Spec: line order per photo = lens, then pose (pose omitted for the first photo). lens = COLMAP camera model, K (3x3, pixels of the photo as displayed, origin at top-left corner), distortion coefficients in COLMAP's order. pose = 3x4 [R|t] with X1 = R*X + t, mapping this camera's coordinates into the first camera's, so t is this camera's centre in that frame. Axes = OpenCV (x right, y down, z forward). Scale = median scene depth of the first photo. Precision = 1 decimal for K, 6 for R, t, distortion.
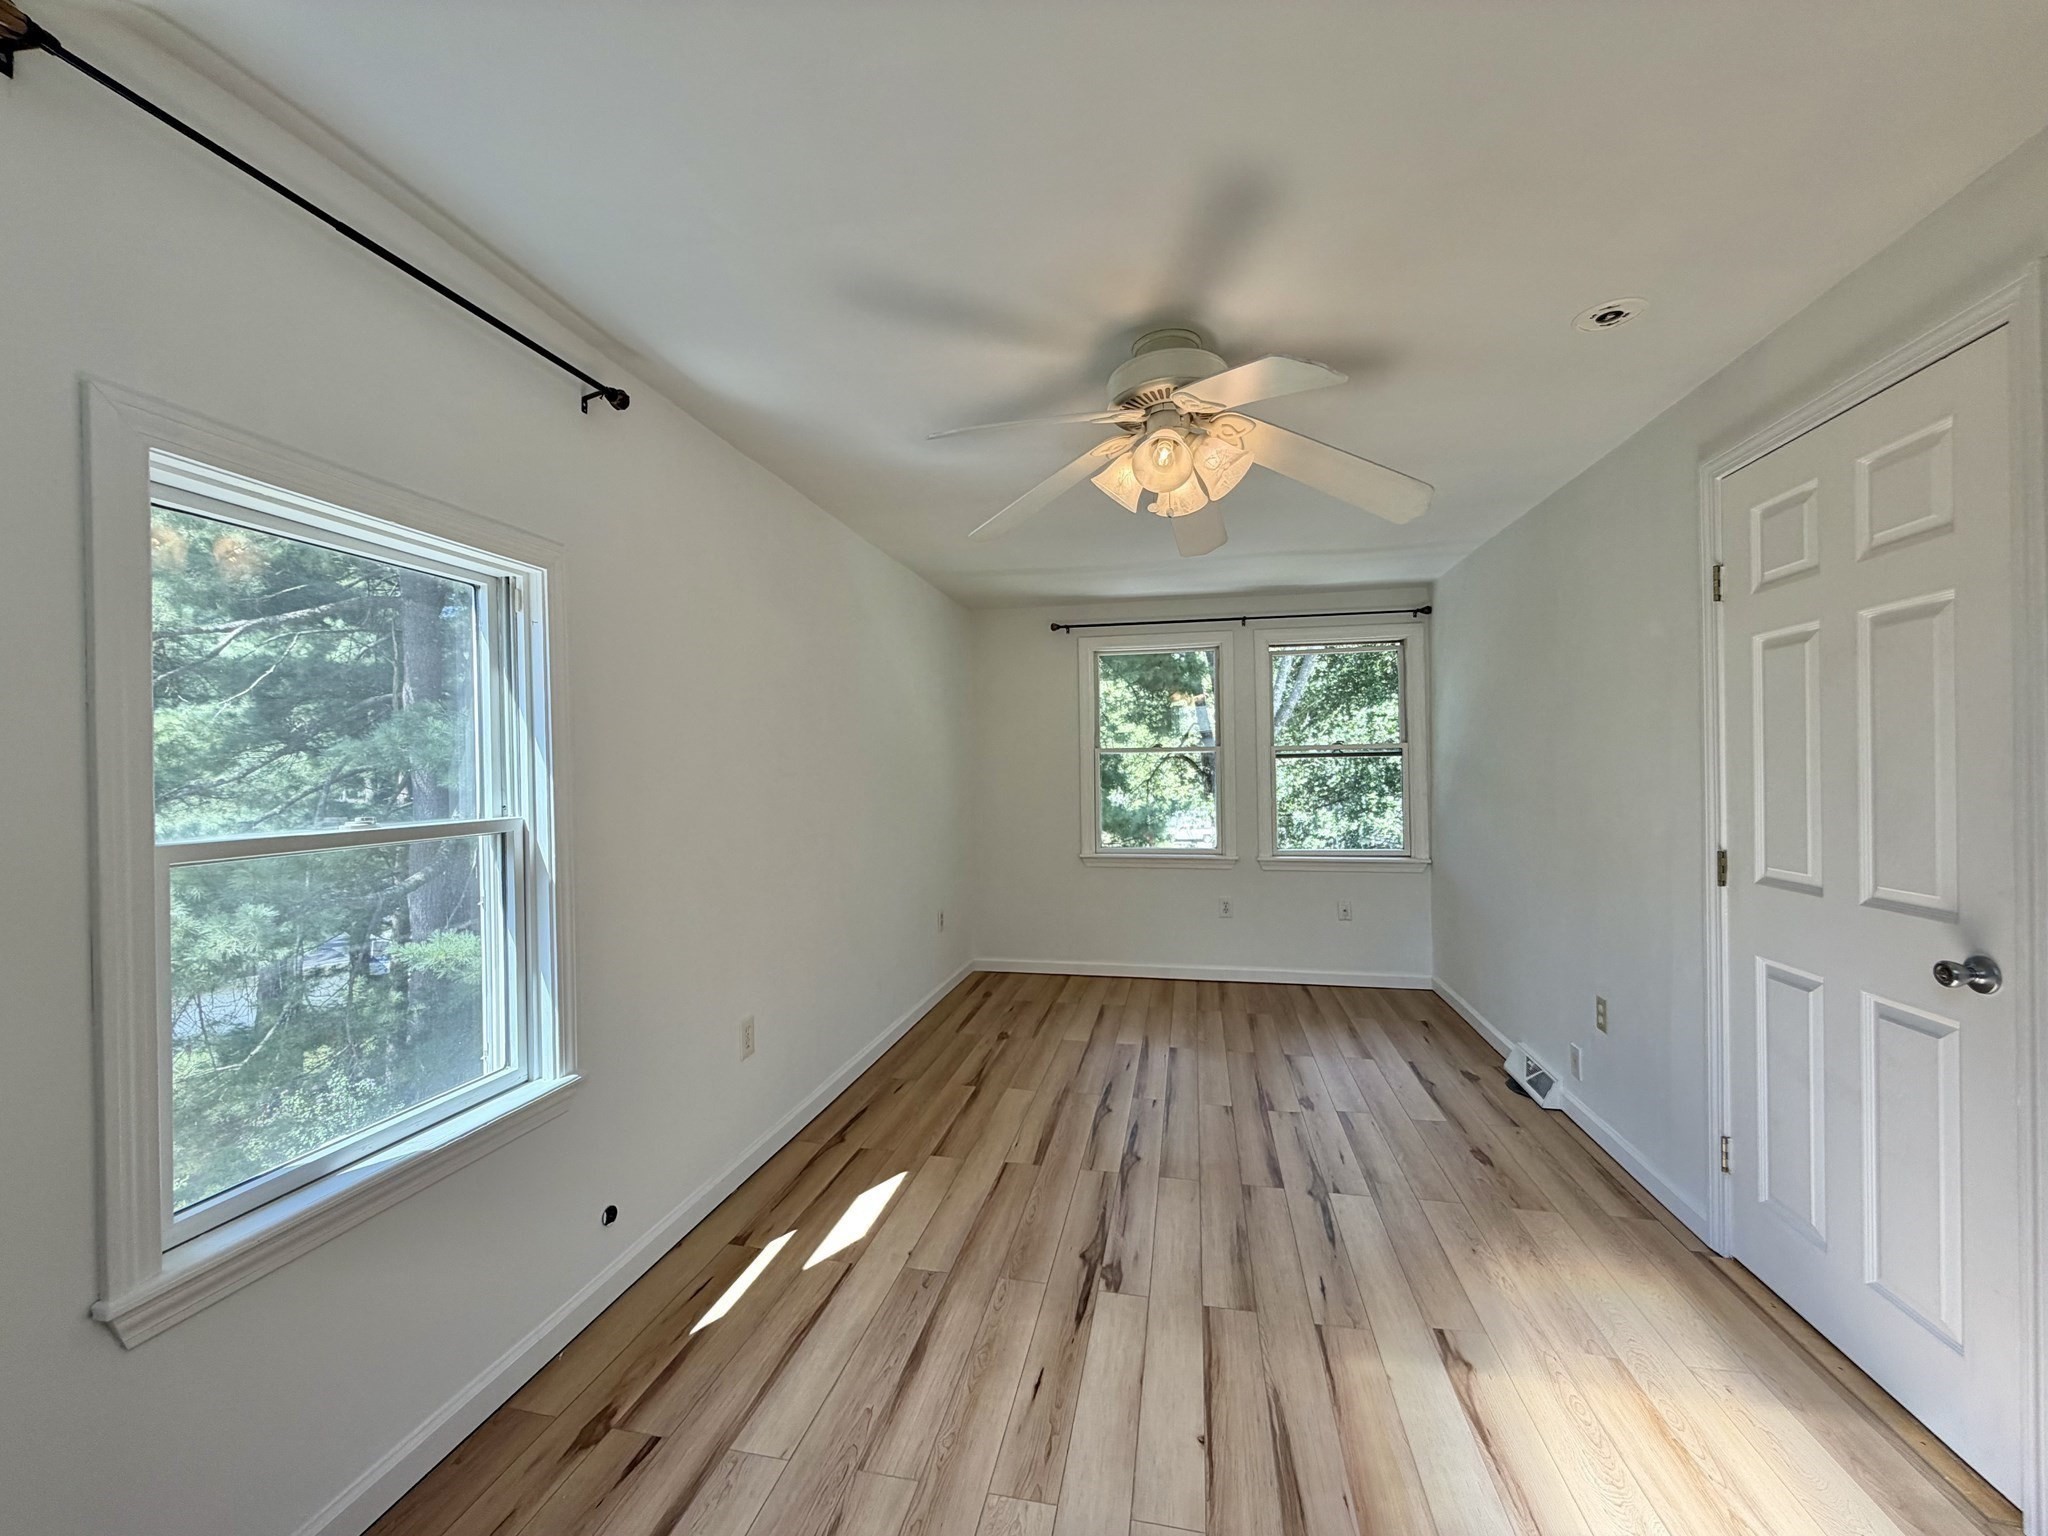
lens RADIAL K [[815.4, 0, 1022.3], [0, 815.4, 772.0], [0, 0, 1]] dist [-0.003089, -0.000085]
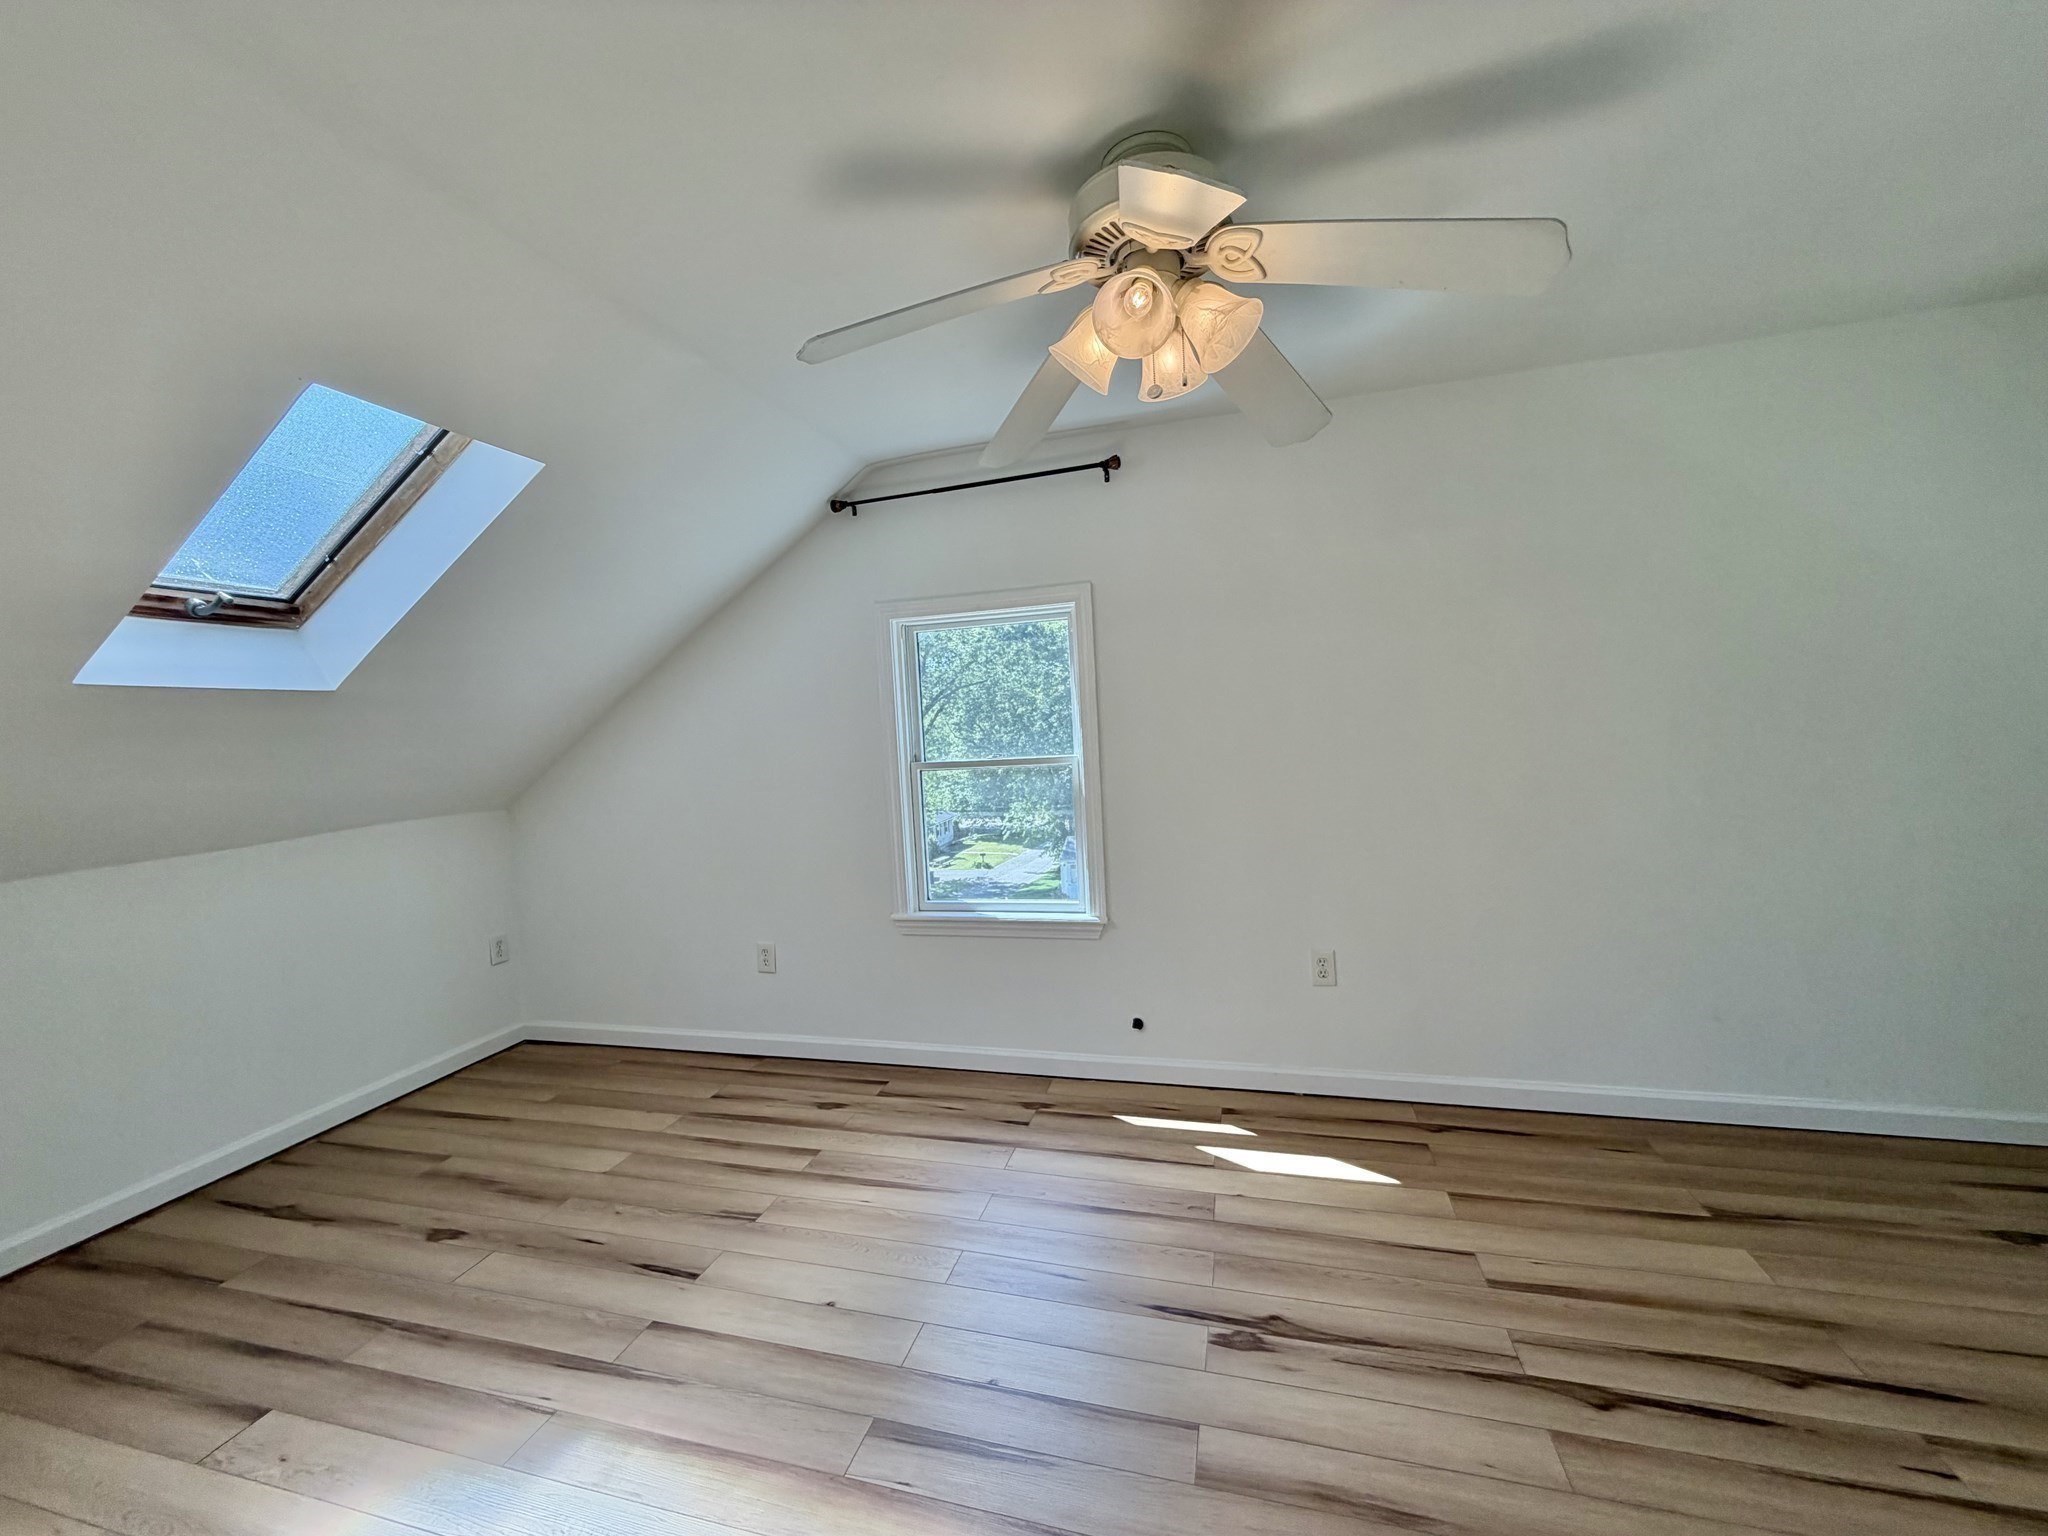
lens RADIAL K [[813.6, 0, 1018.0], [0, 813.6, 769.2], [0, 0, 1]] dist [-0.001737, 0.000620]
pose [[-0.068119, 0.065485, -0.995526, 0.826276], [0.046847, 0.996953, 0.062373, -0.021370], [0.996577, -0.042389, -0.070980, 0.777957]]
